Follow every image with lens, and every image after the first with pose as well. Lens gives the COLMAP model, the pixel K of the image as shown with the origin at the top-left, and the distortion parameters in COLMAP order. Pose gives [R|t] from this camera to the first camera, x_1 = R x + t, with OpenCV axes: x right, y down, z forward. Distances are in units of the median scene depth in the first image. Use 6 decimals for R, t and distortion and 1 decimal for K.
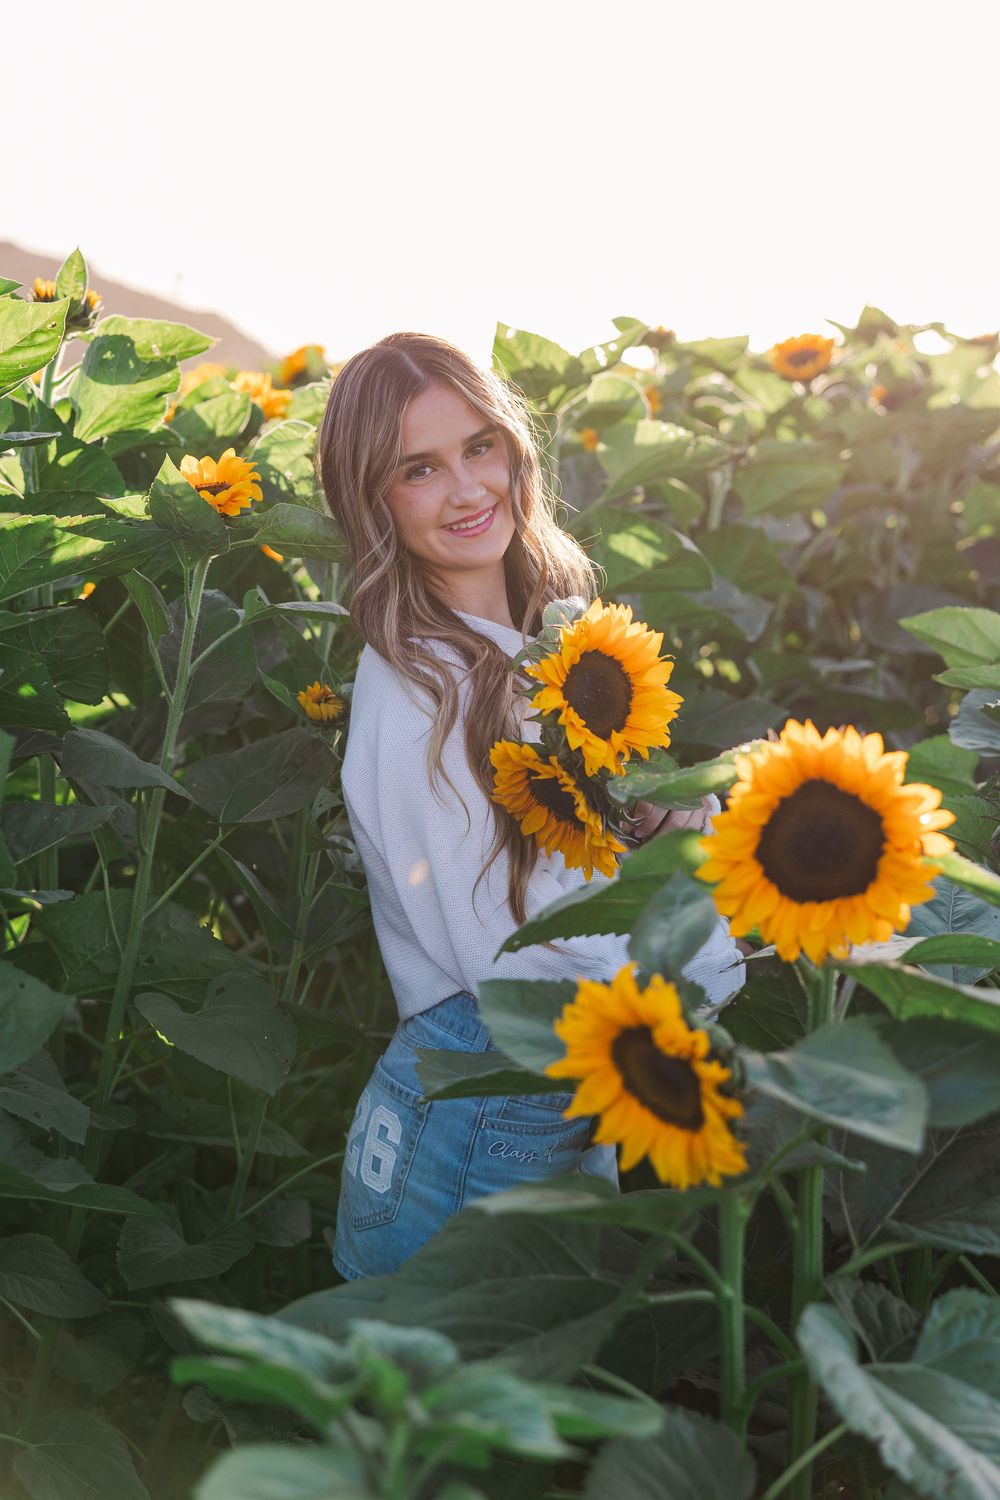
lens RADIAL K [[2823.2, 0, 499.8], [0, 2823.2, 740.1], [0, 0, 1]] dist [0.014639, 0.000000]
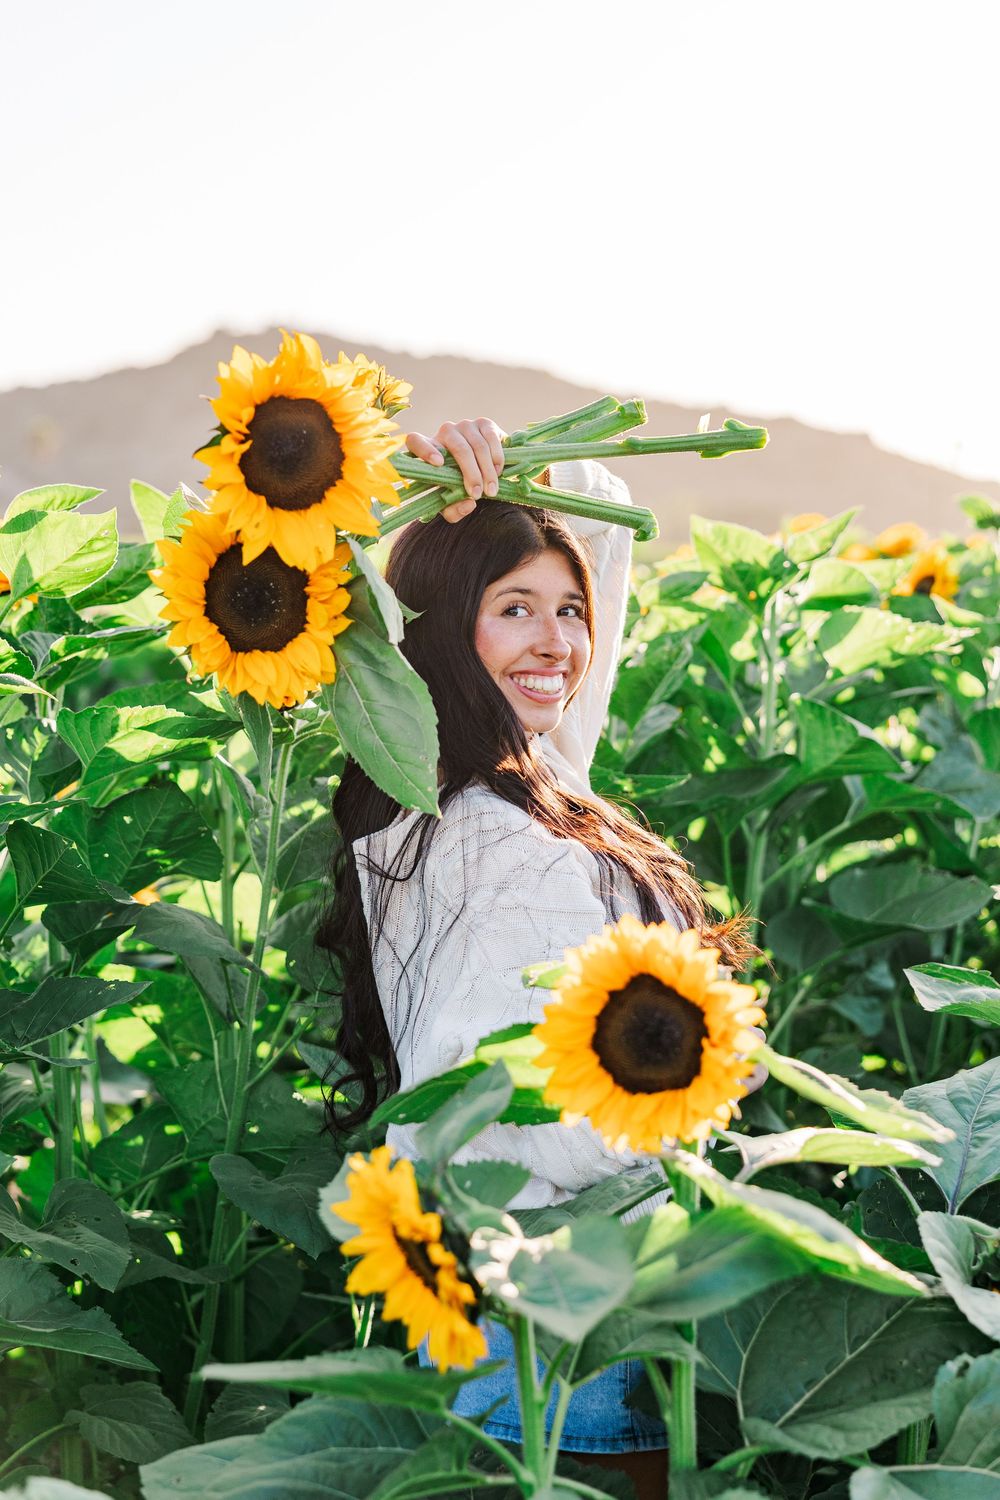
lens RADIAL K [[2830.6, 0, 499.7], [0, 2830.6, 759.2], [0, 0, 1]] dist [0.003892, 0.000000]
pose [[0.961660, 0.008243, -0.274120, 0.333422], [-0.023591, 0.998329, -0.052742, -0.007822], [0.273227, 0.057187, 0.960248, 0.004087]]
